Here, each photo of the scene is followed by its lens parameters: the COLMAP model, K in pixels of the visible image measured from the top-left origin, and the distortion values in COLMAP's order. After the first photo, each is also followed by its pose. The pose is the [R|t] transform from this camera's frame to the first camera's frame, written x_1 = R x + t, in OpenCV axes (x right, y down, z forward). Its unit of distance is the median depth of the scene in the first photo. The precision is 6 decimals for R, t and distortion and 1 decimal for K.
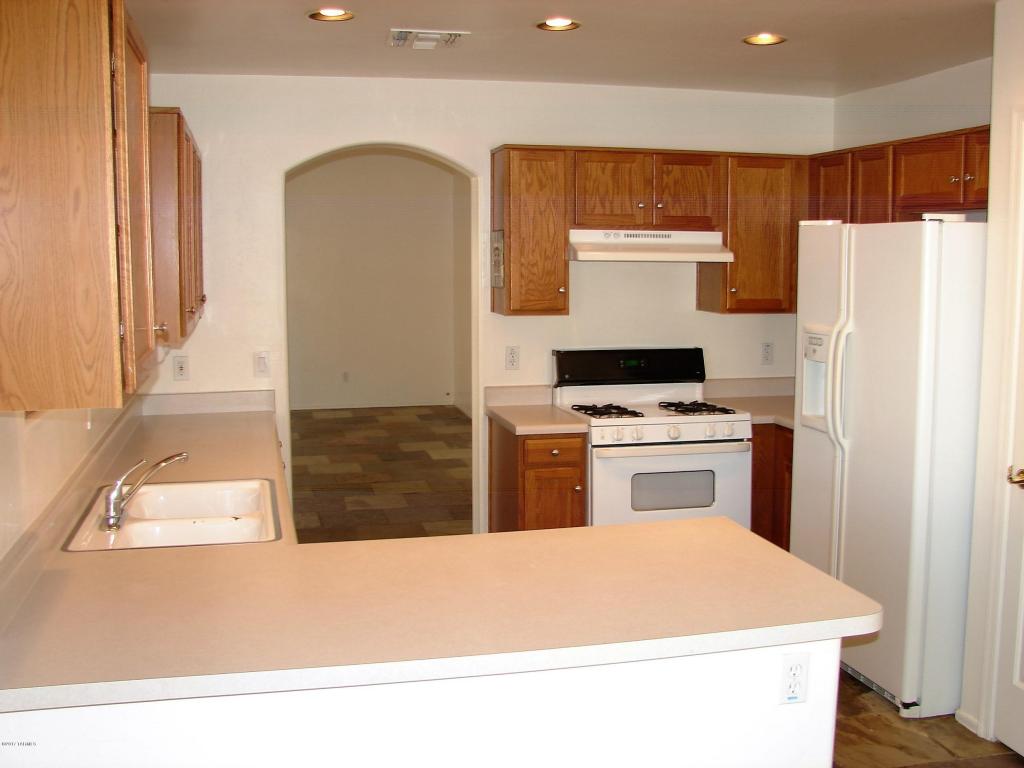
lens RADIAL K [[1111.9, 0, 519.7], [0, 1111.9, 382.5], [0, 0, 1]] dist [-0.196462, 0.230846]
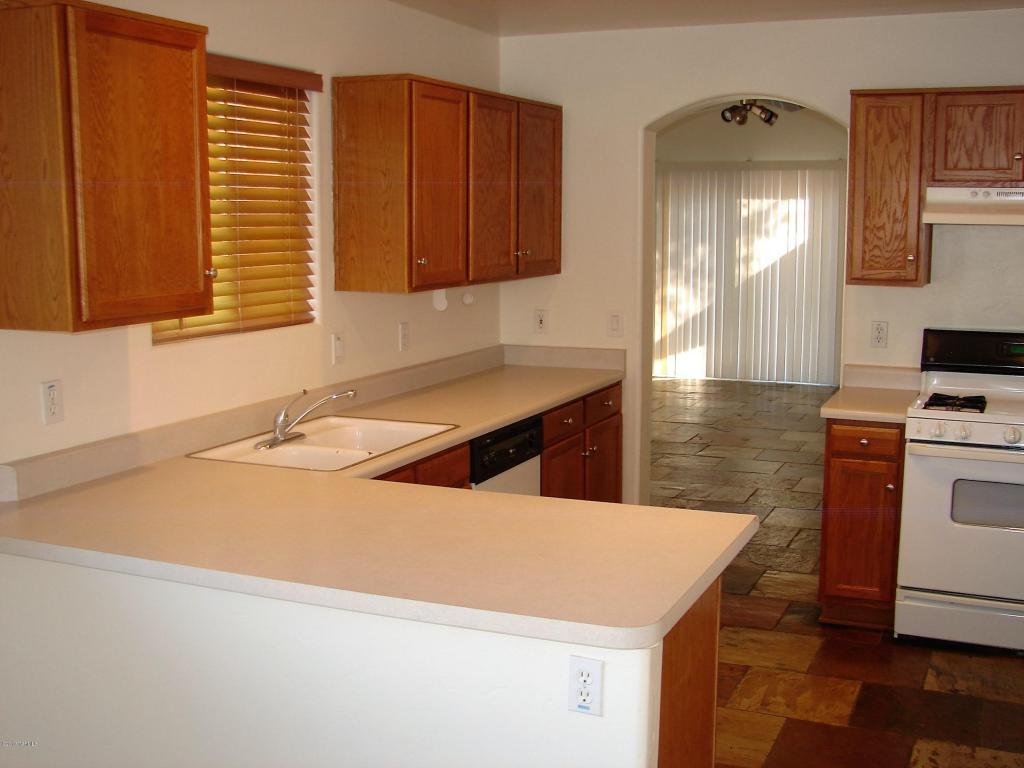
lens RADIAL K [[1181.1, 0, 513.1], [0, 1181.1, 384.0], [0, 0, 1]] dist [-0.054309, -0.011492]
pose [[0.795619, 0.089722, -0.599116, 0.351408], [-0.073385, 0.995963, 0.051698, -0.010102], [0.601335, 0.002834, 0.798992, 0.085319]]
